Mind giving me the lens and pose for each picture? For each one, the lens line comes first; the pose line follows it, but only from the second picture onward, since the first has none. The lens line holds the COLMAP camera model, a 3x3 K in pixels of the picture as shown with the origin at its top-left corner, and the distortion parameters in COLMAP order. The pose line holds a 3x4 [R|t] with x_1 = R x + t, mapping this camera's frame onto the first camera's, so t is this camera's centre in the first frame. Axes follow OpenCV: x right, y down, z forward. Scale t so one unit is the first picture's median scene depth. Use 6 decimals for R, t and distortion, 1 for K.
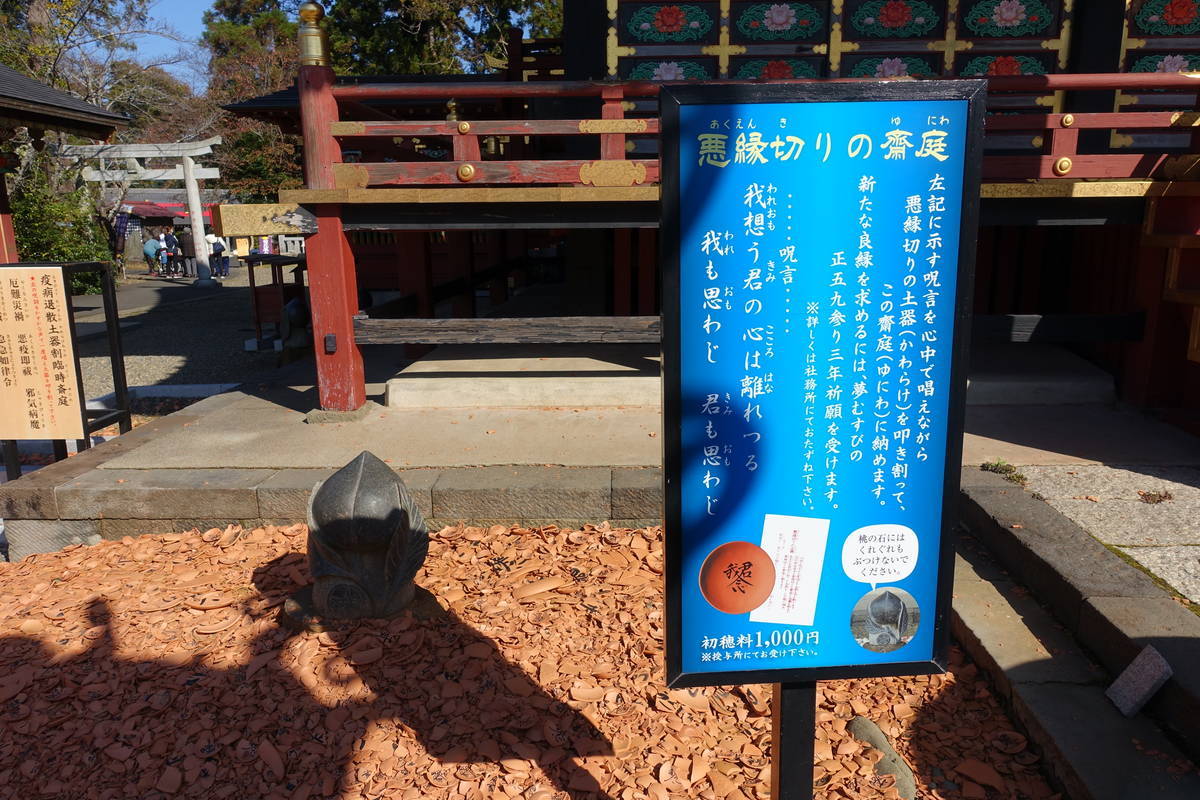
lens RADIAL K [[827.8, 0, 598.9], [0, 827.8, 399.9], [0, 0, 1]] dist [0.006243, 0.001532]
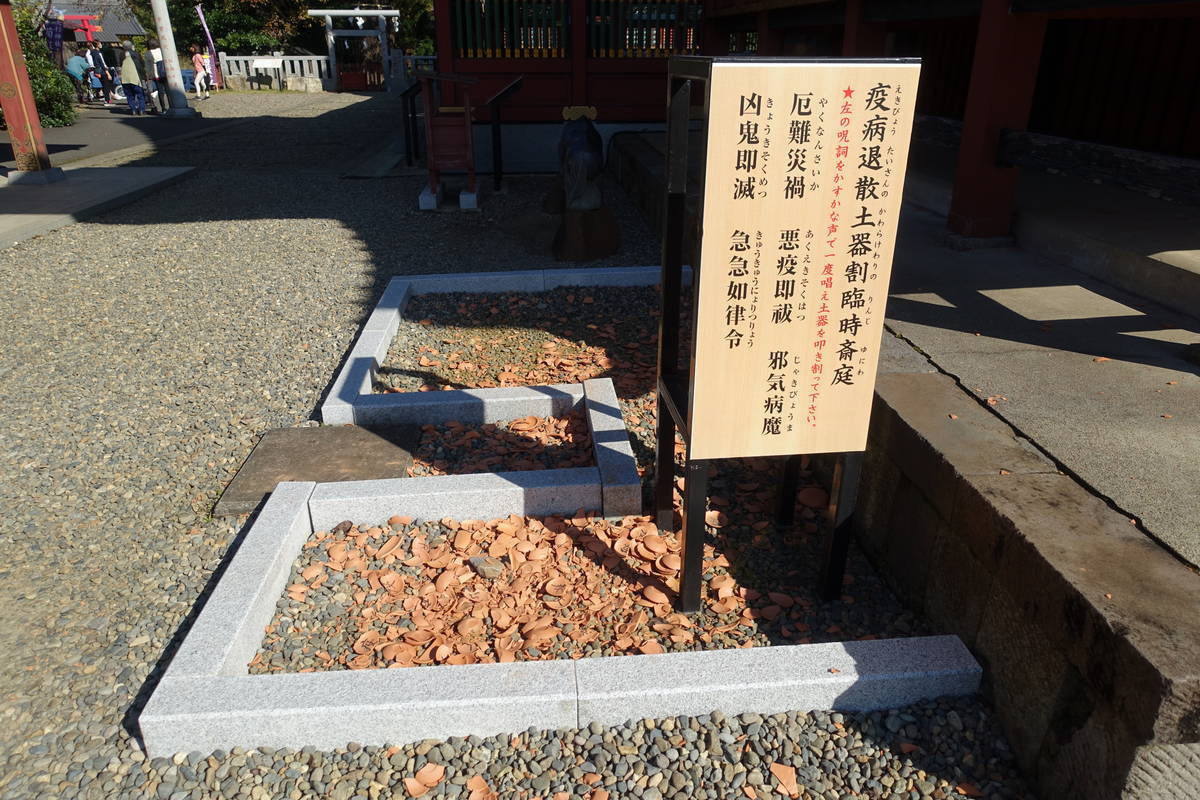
lens RADIAL K [[827.8, 0, 602.5], [0, 827.8, 397.4], [0, 0, 1]] dist [0.006243, 0.001532]
pose [[0.993563, -0.033420, 0.108237, -0.834381], [0.012706, 0.982339, 0.186679, -0.074484], [-0.112564, -0.184102, 0.976440, 0.571470]]
